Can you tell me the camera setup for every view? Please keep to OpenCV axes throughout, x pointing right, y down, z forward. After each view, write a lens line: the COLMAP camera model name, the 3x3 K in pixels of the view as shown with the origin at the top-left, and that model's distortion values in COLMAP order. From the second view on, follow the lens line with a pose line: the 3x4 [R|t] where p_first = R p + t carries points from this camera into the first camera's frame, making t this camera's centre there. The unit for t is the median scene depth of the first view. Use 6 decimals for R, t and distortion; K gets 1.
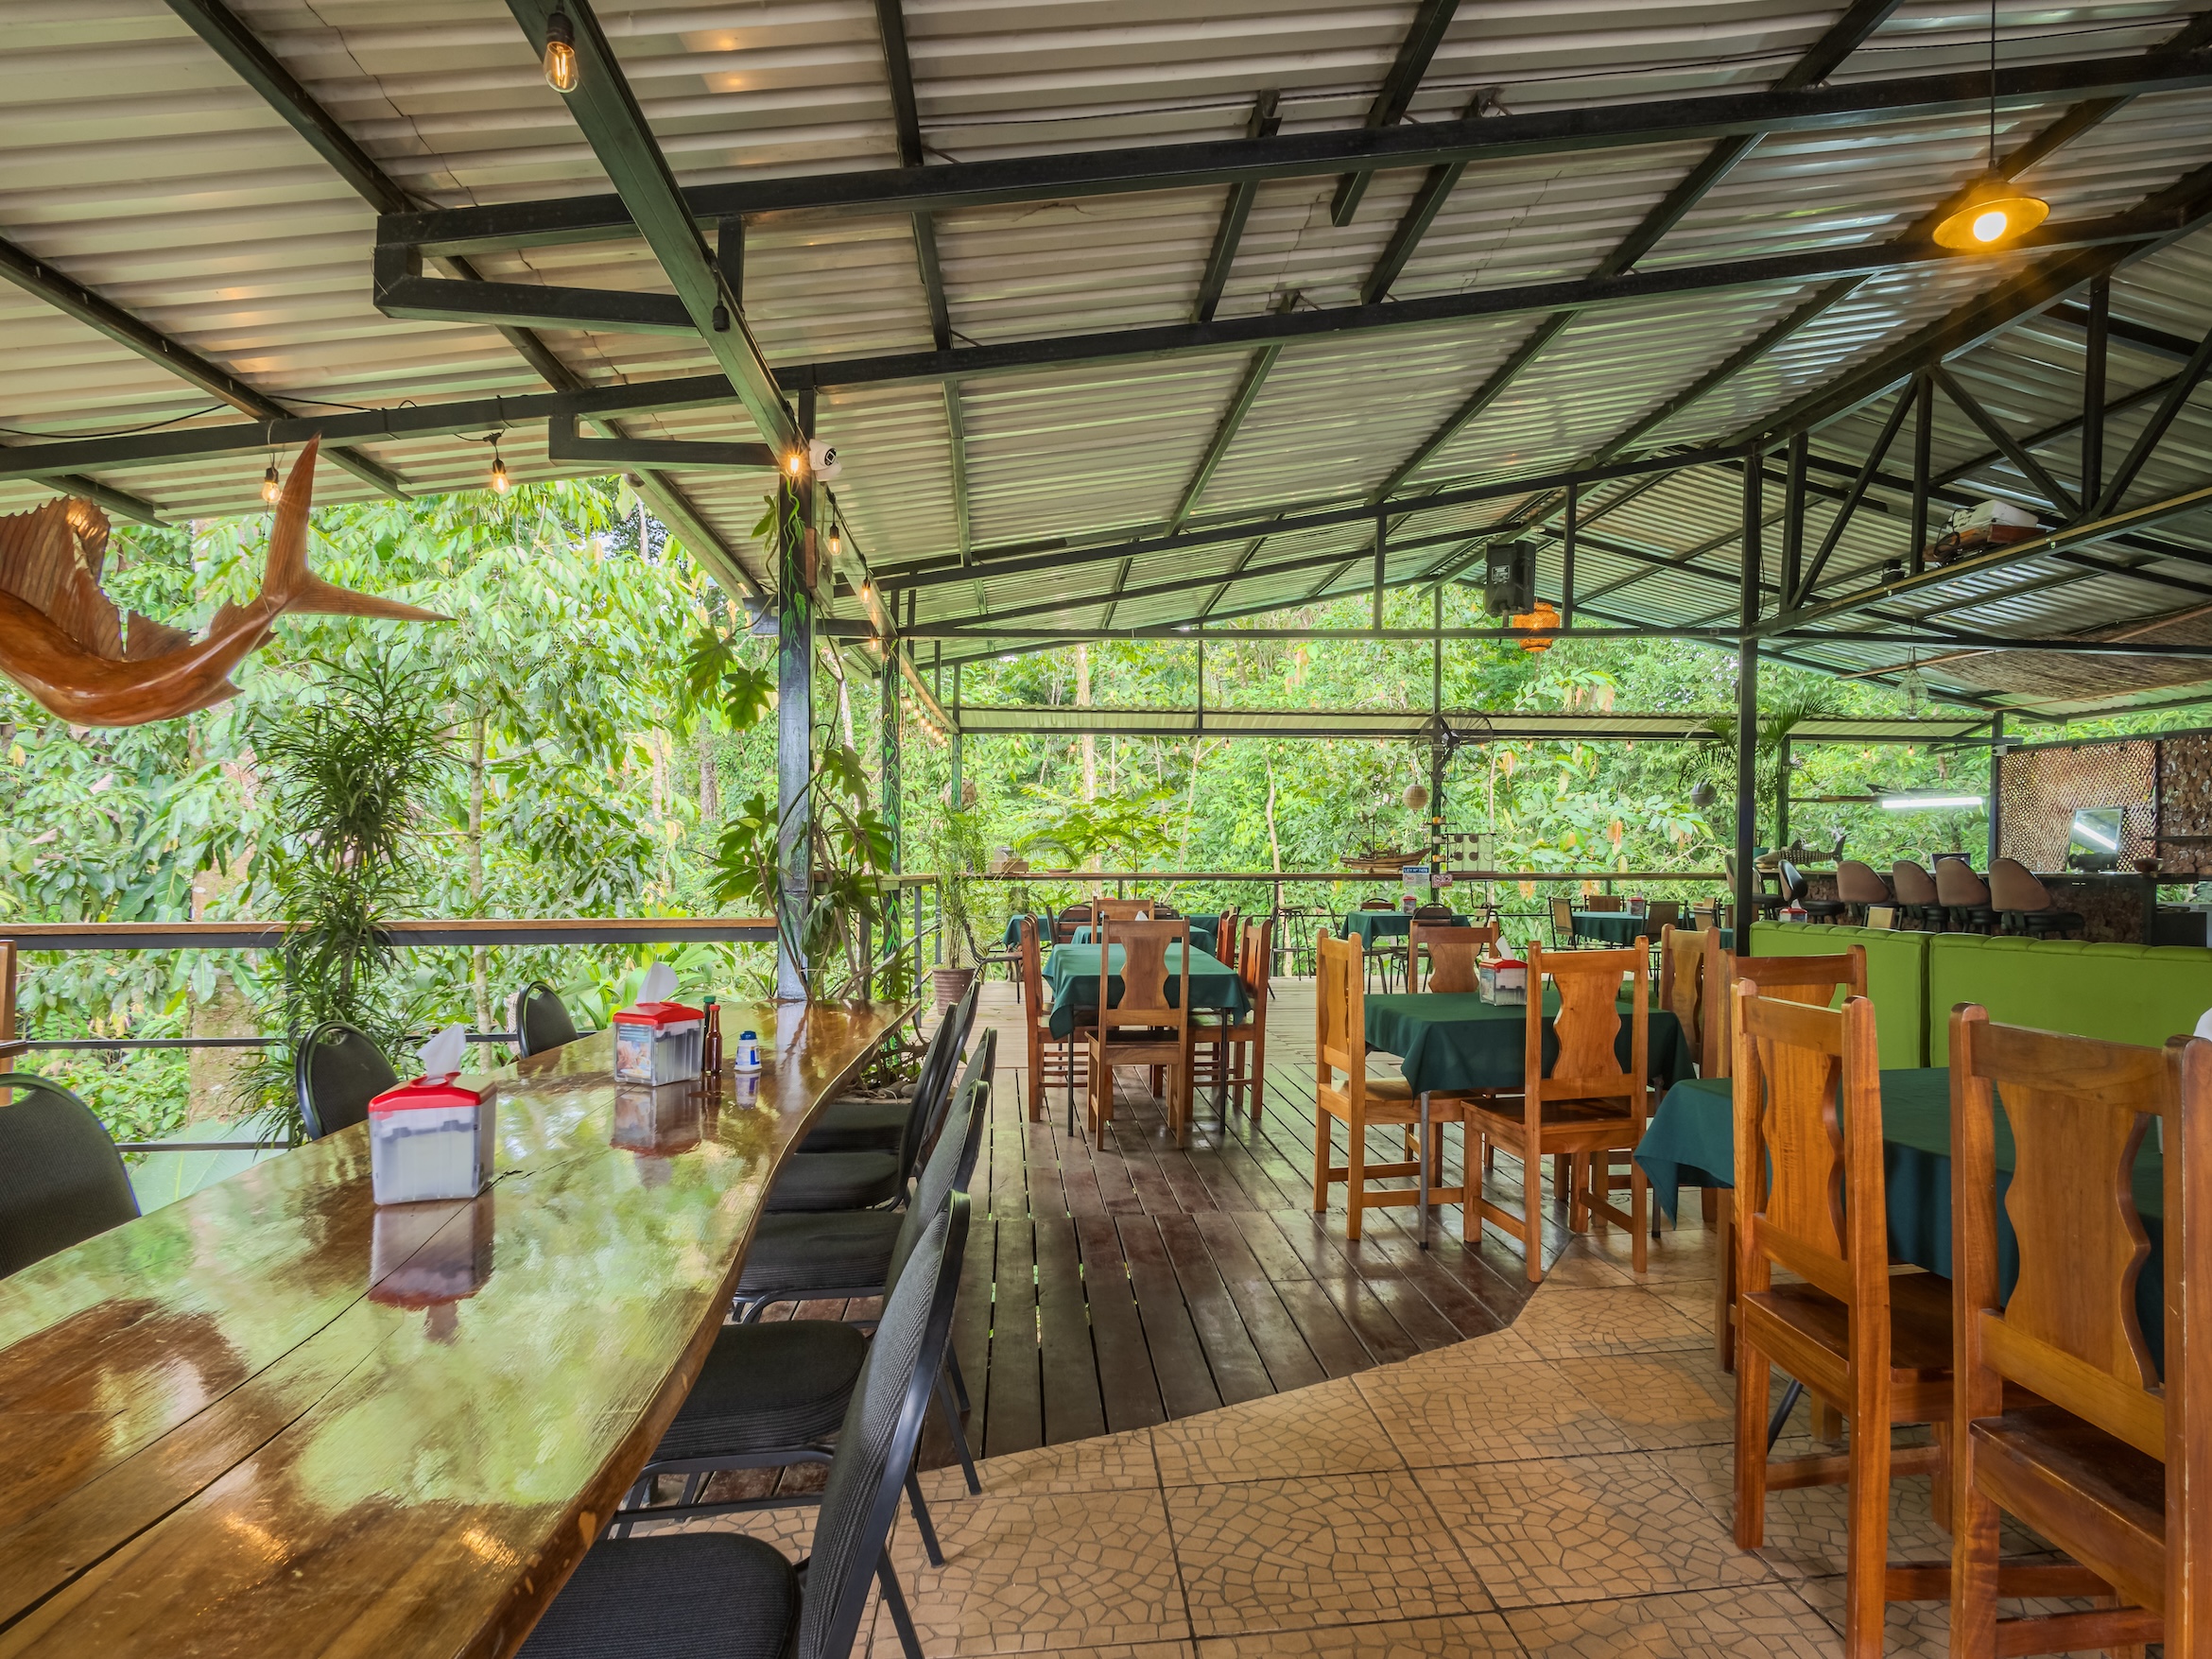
lens RADIAL K [[1281.6, 0, 1110.9], [0, 1281.6, 850.8], [0, 0, 1]] dist [-0.010825, -0.000592]
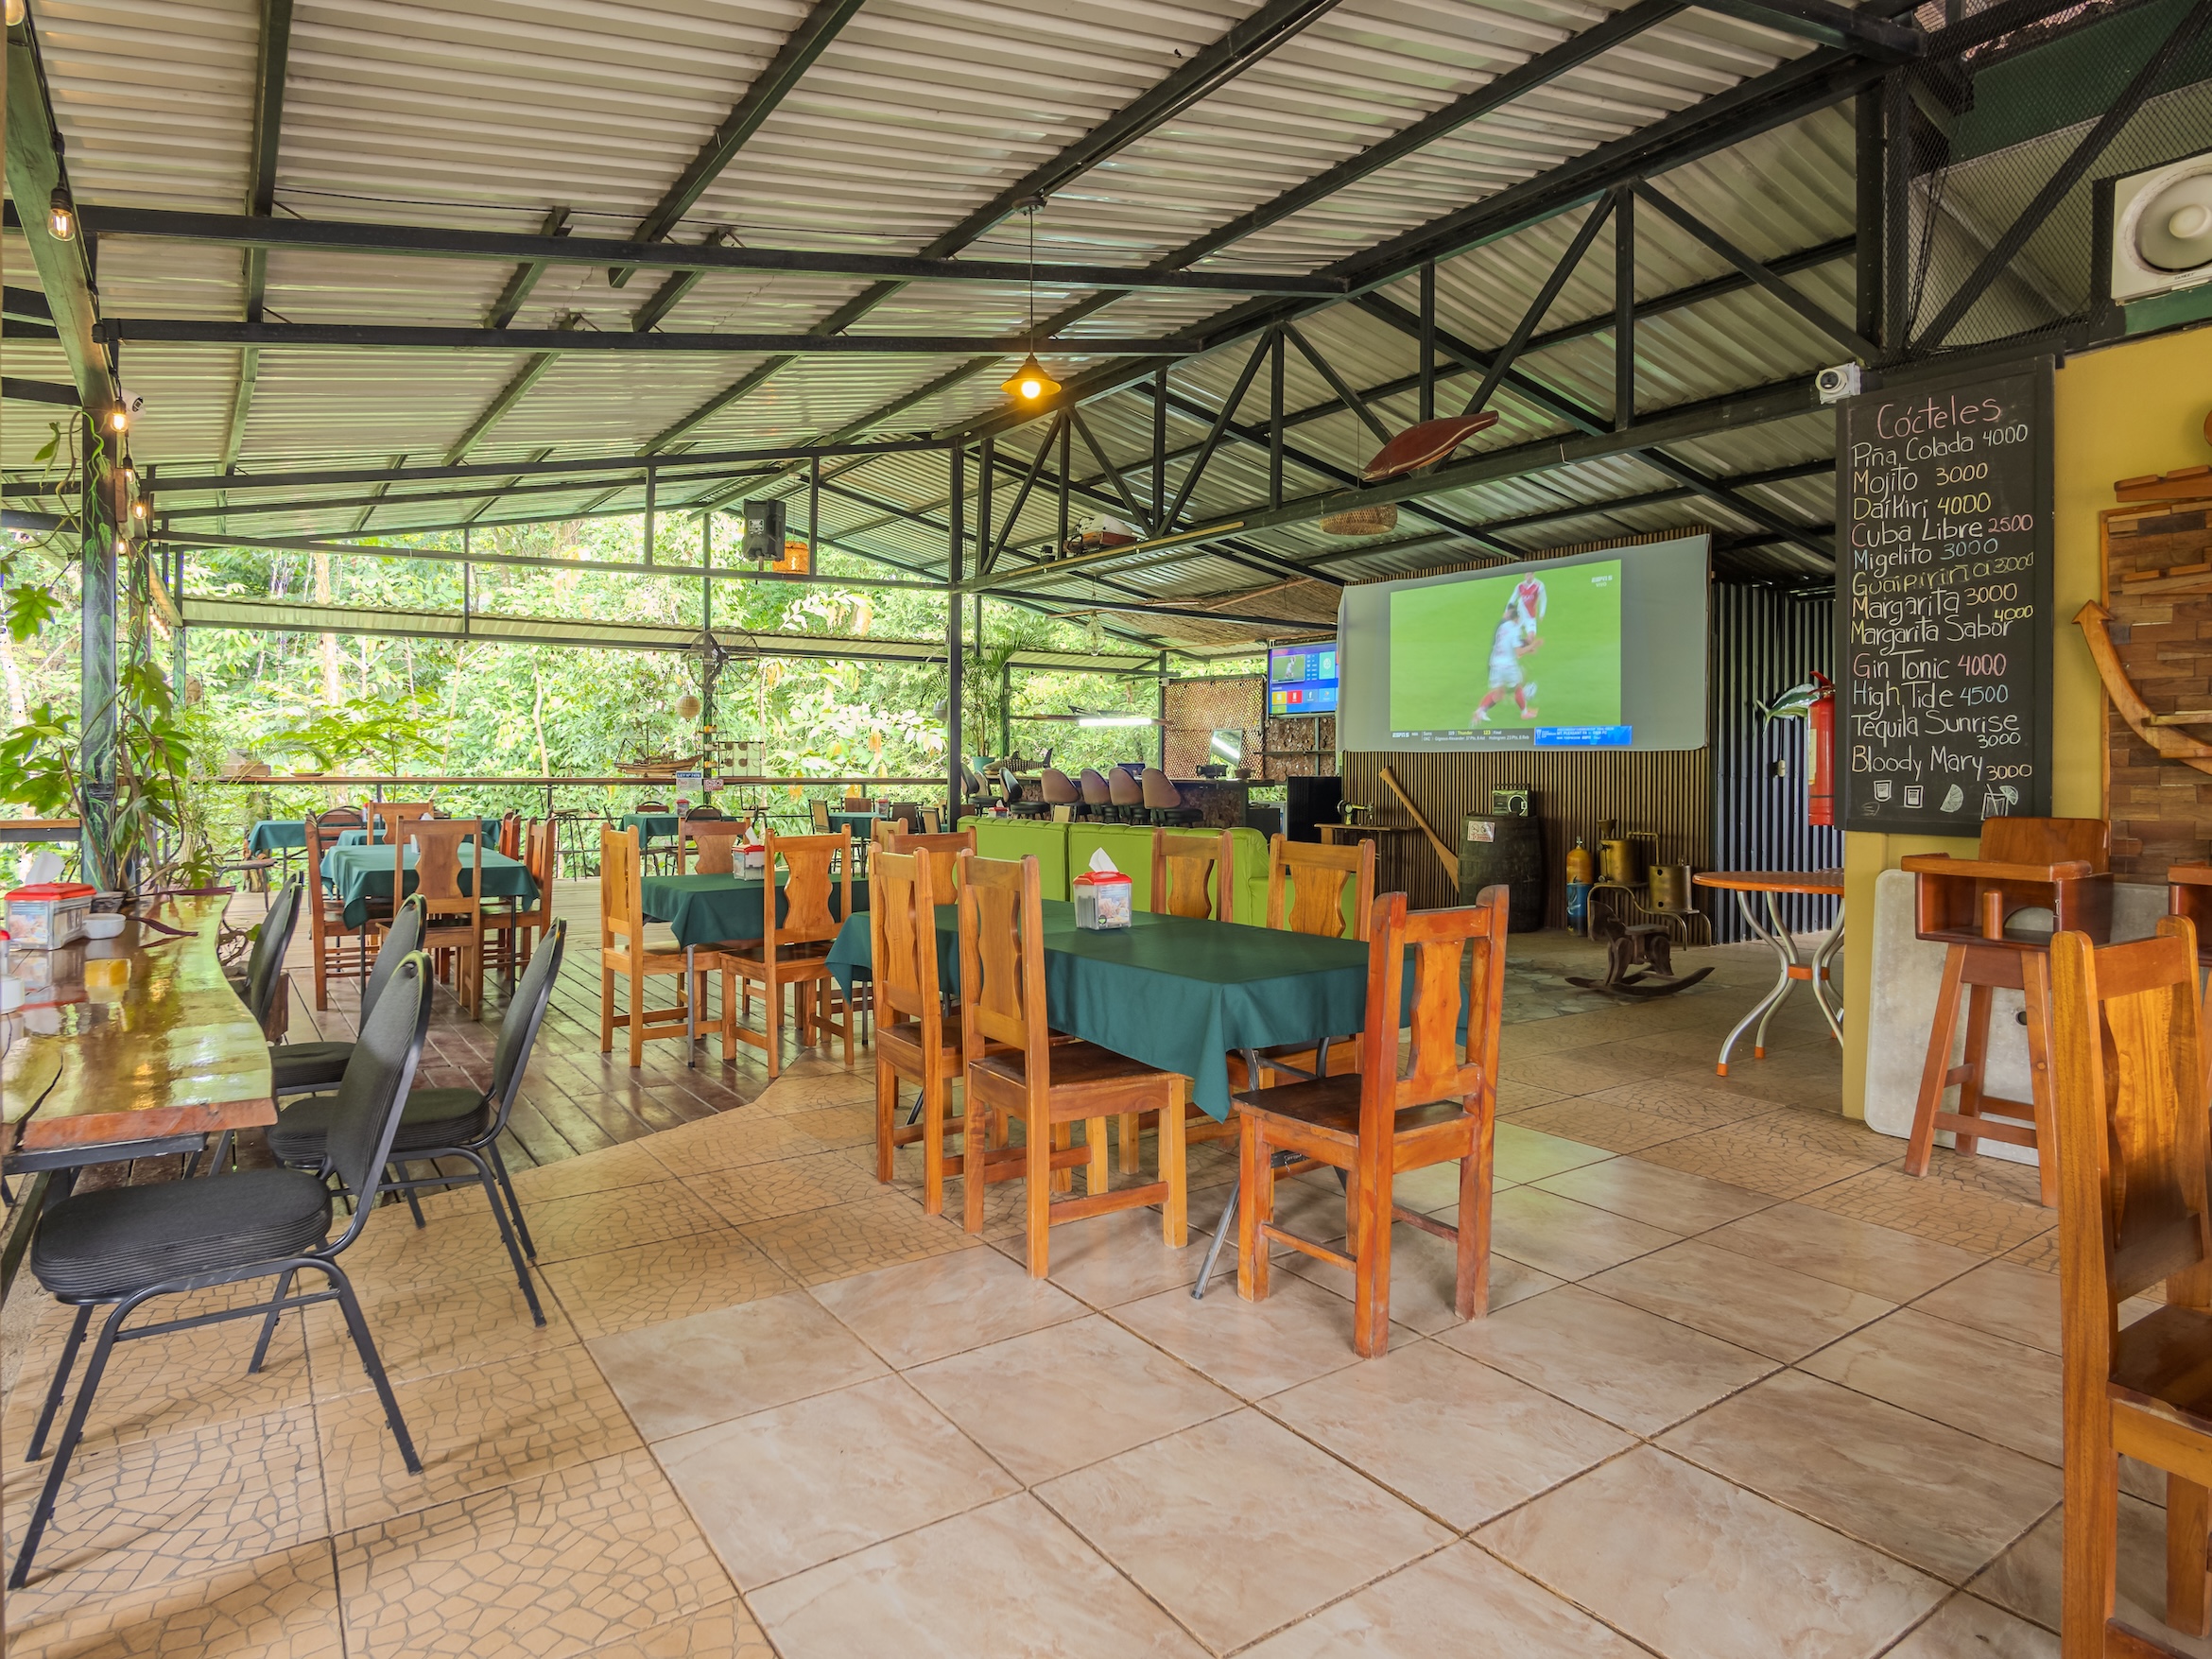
lens RADIAL K [[1281.6, 0, 1110.9], [0, 1281.6, 850.8], [0, 0, 1]] dist [-0.010825, -0.000592]
pose [[0.853160, -0.026624, 0.520970, -0.022649], [-0.012254, 0.997398, 0.071040, -0.002483], [-0.521506, -0.066993, 0.850614, -0.111739]]
